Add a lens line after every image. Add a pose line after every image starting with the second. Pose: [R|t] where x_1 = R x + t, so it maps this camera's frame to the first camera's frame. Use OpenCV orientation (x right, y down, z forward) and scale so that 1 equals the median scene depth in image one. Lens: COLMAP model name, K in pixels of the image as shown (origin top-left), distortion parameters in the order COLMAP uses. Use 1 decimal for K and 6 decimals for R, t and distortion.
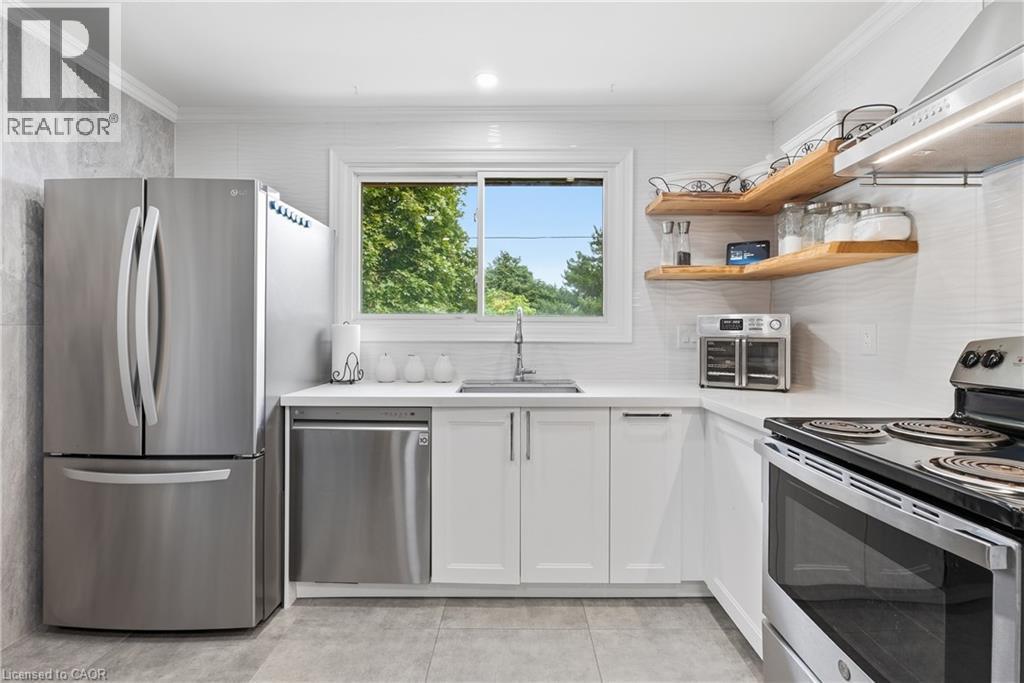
lens RADIAL K [[458.5, 0, 507.1], [0, 458.5, 333.9], [0, 0, 1]] dist [-0.001379, 0.000161]
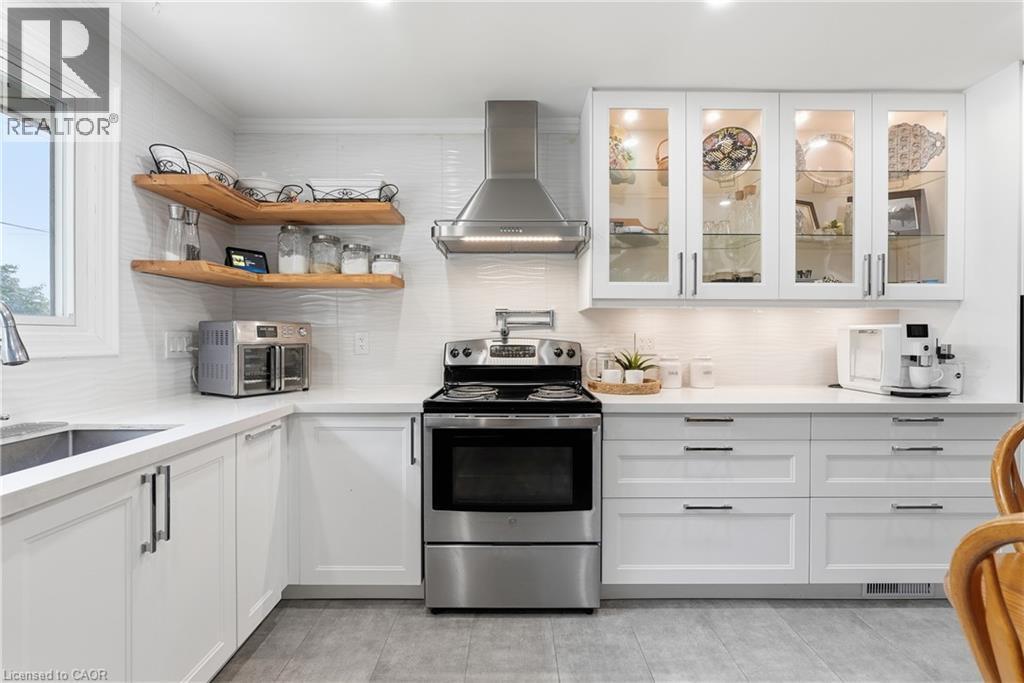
lens RADIAL K [[458.5, 0, 507.1], [0, 458.5, 333.9], [0, 0, 1]] dist [-0.001379, 0.000161]
pose [[0.019039, -0.001294, 0.999818, -0.523990], [0.005549, 0.999984, 0.001189, -0.013910], [-0.999803, 0.005526, 0.019046, 0.449460]]
